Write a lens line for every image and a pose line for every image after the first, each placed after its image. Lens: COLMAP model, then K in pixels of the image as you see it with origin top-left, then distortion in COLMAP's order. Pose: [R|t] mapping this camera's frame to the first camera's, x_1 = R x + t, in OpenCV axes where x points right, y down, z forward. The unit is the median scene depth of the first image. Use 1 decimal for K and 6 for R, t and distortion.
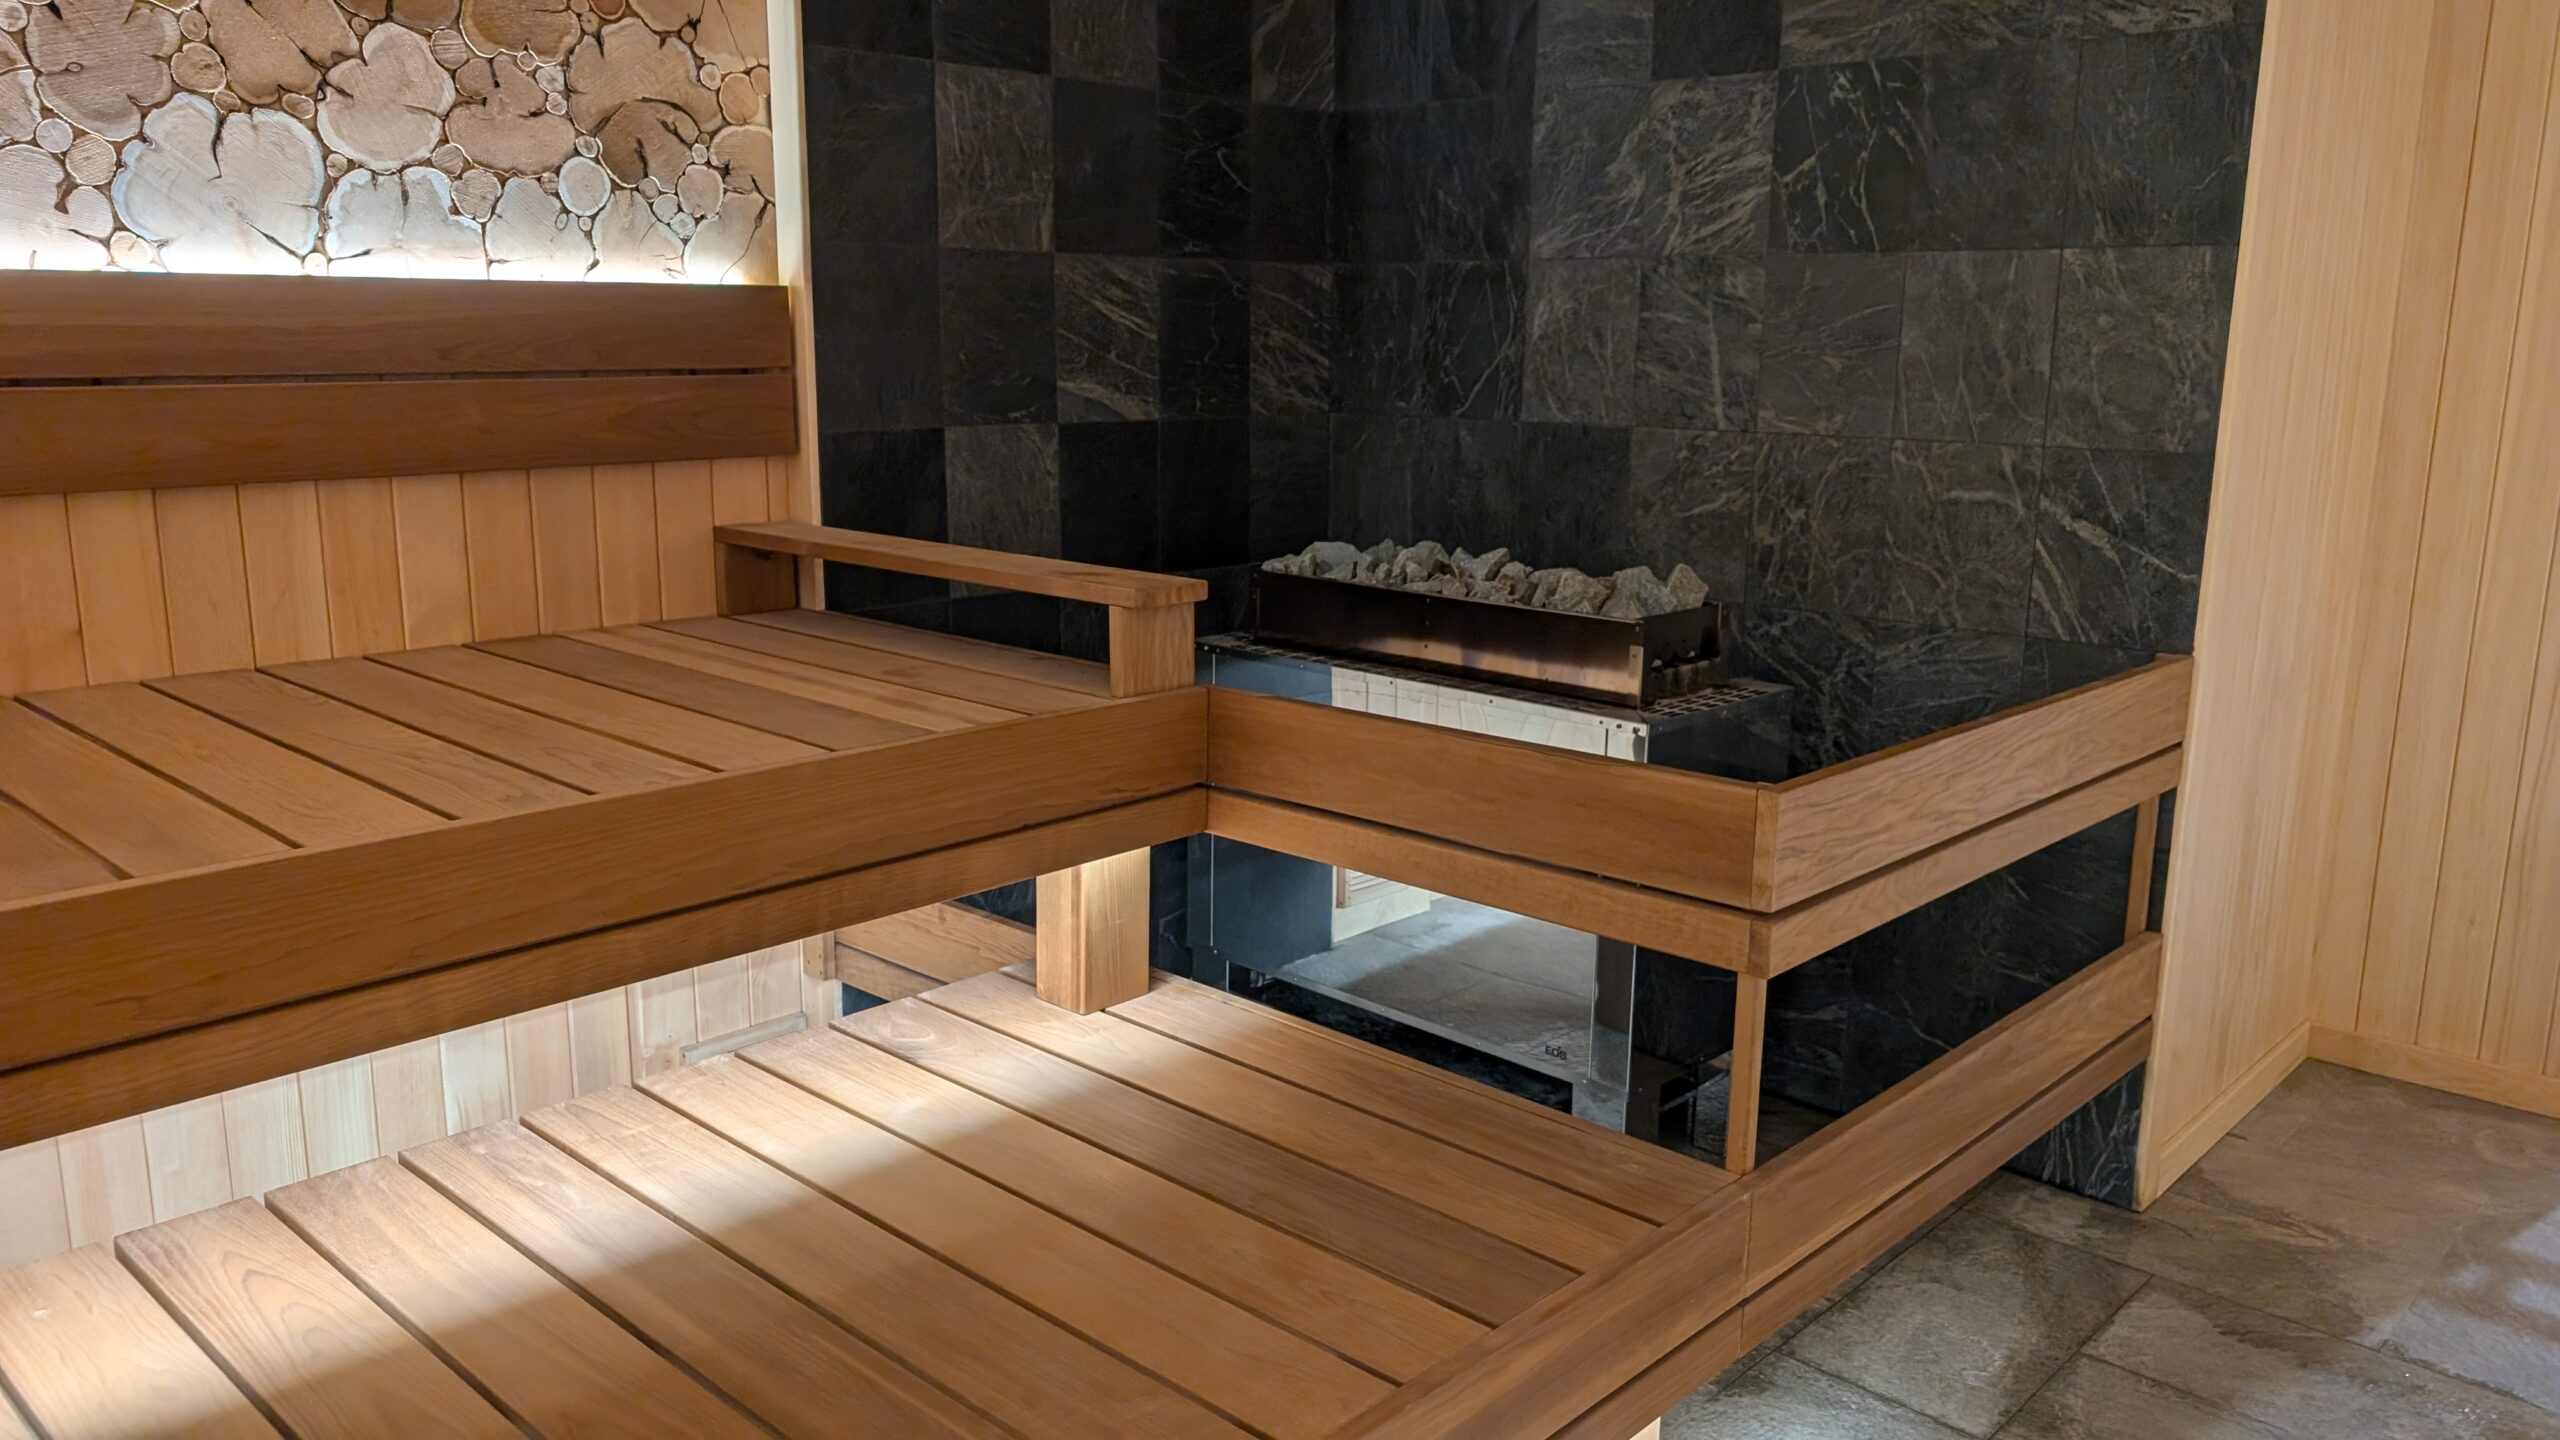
lens RADIAL K [[1865.8, 0, 1276.5], [0, 1865.8, 714.6], [0, 0, 1]] dist [0.011759, -0.007213]
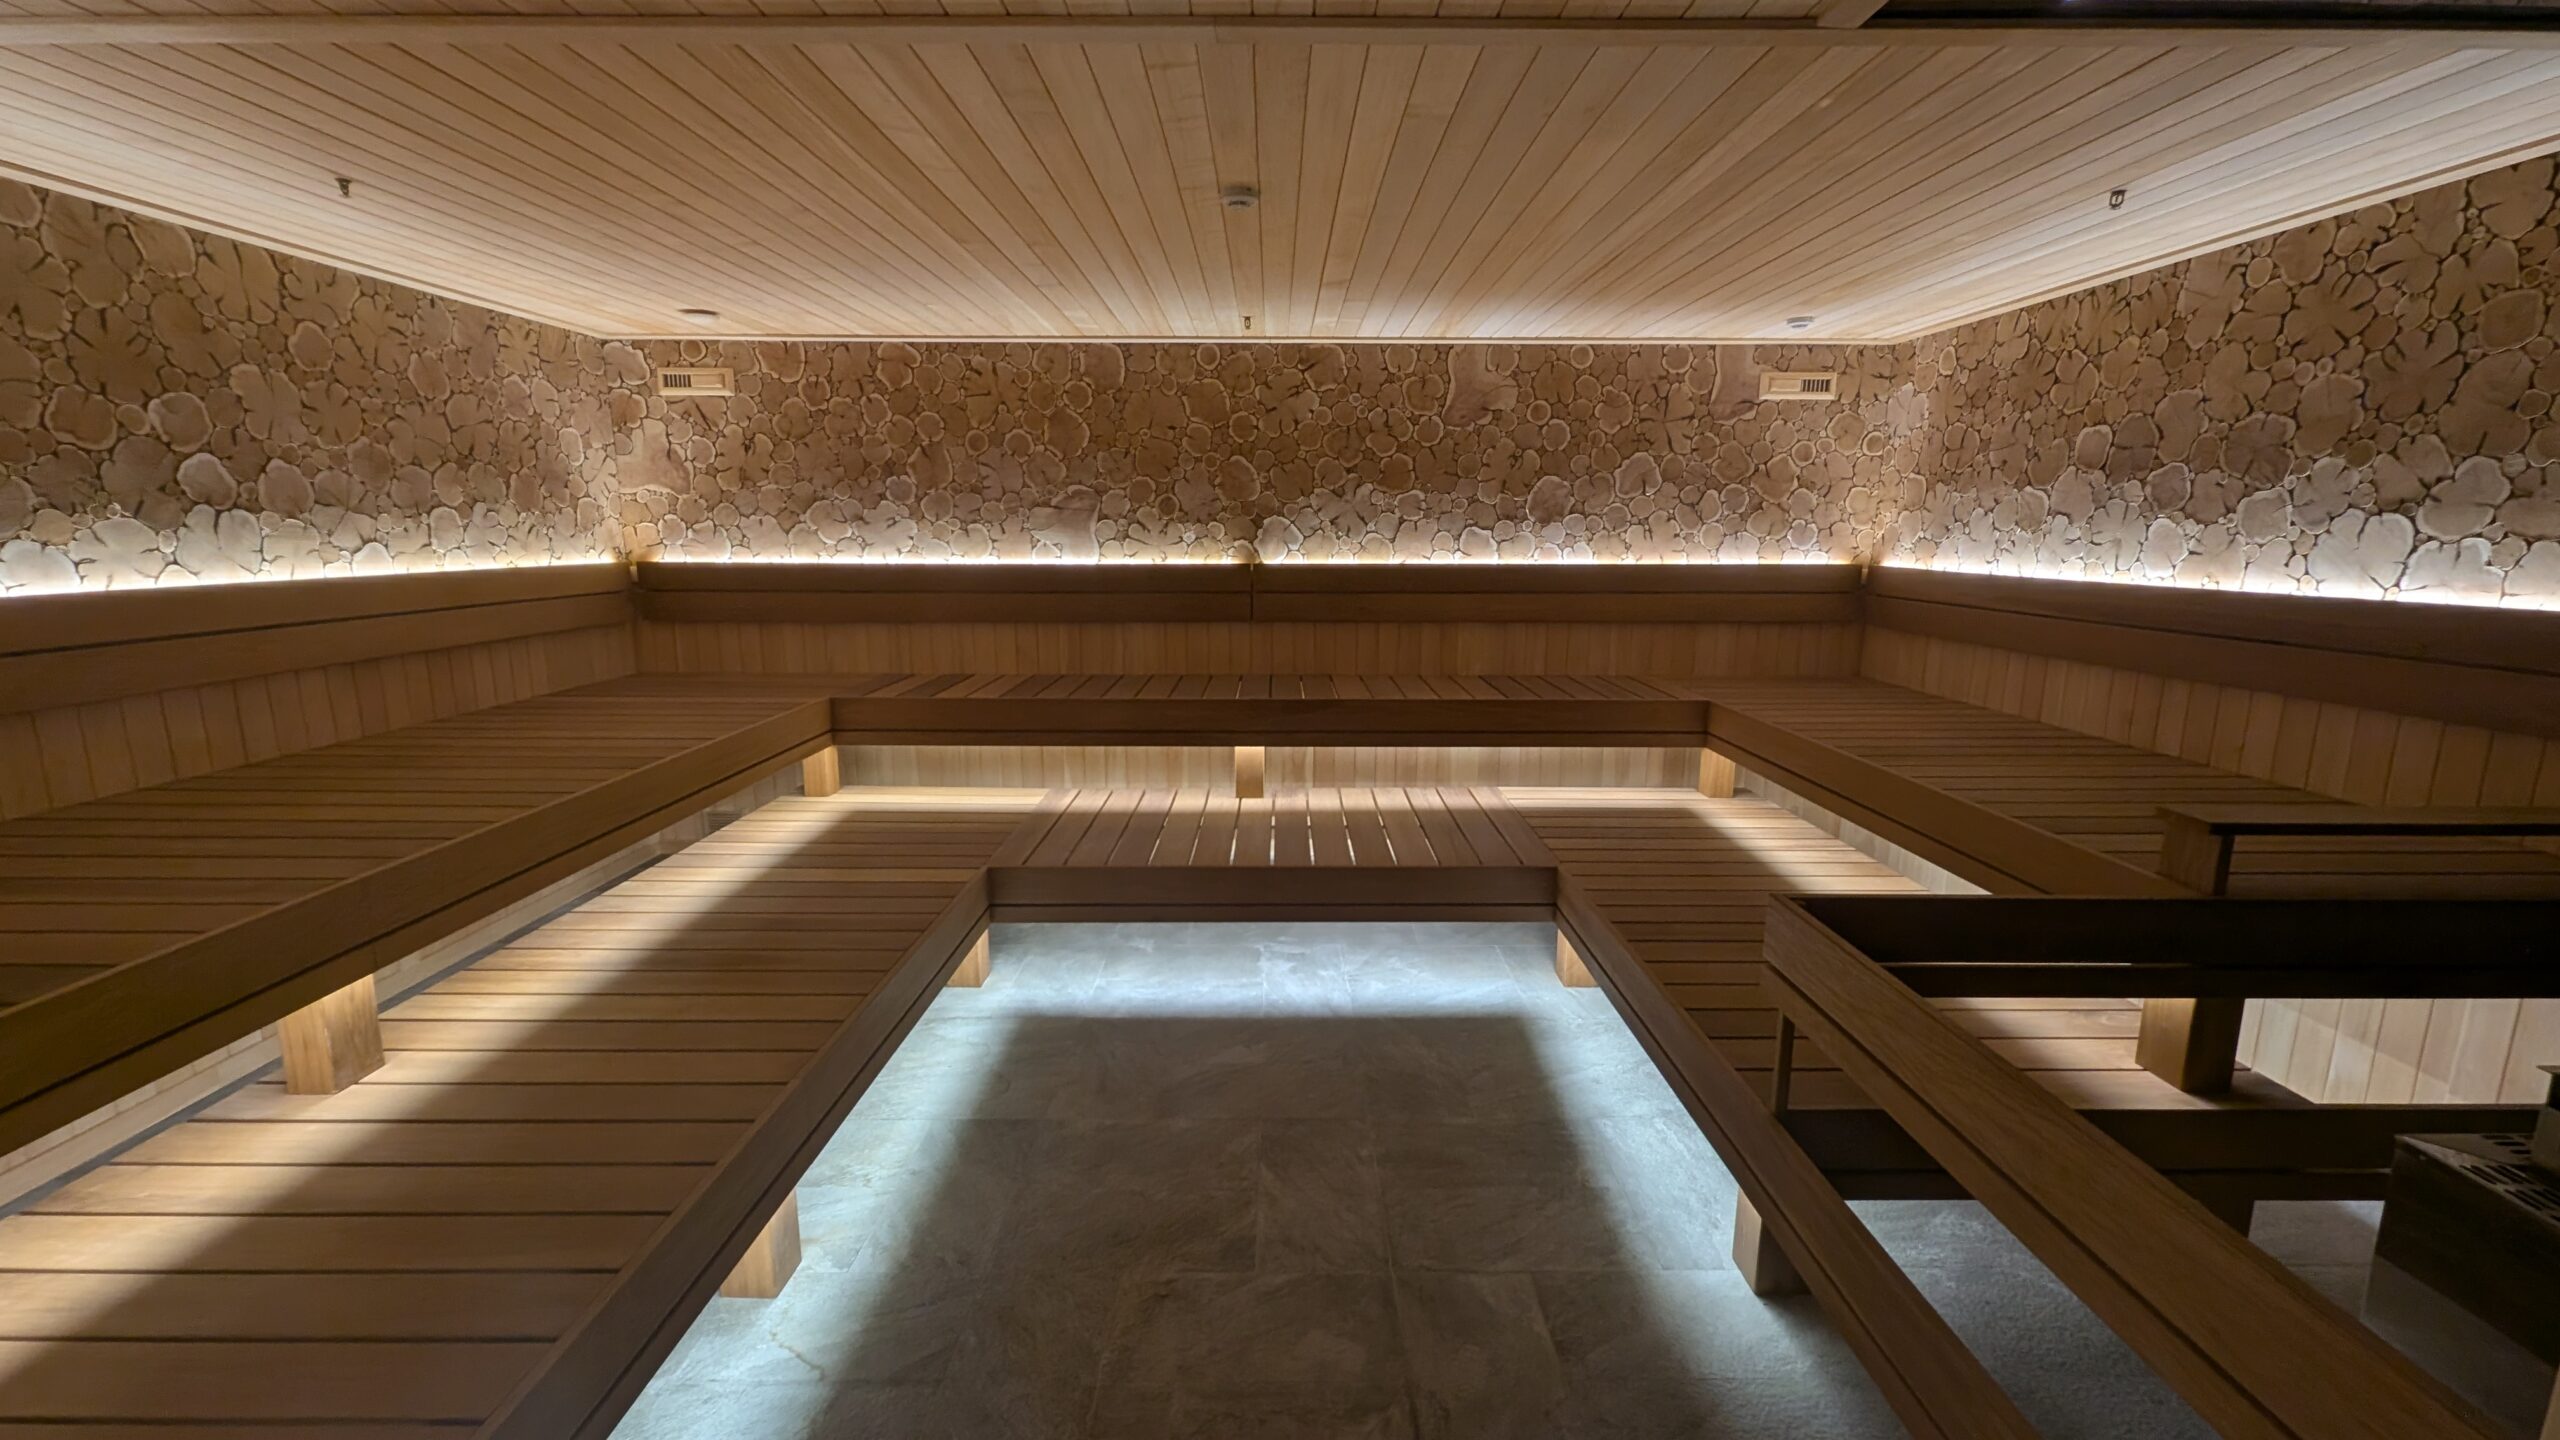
lens RADIAL K [[1048.7, 0, 1283.8], [0, 1048.7, 722.5], [0, 0, 1]] dist [0.003772, -0.001436]
pose [[-0.717825, 0.114041, -0.686820, 0.931457], [-0.155867, 0.935131, 0.318174, -0.262672], [0.678552, 0.335446, -0.653485, 0.915730]]
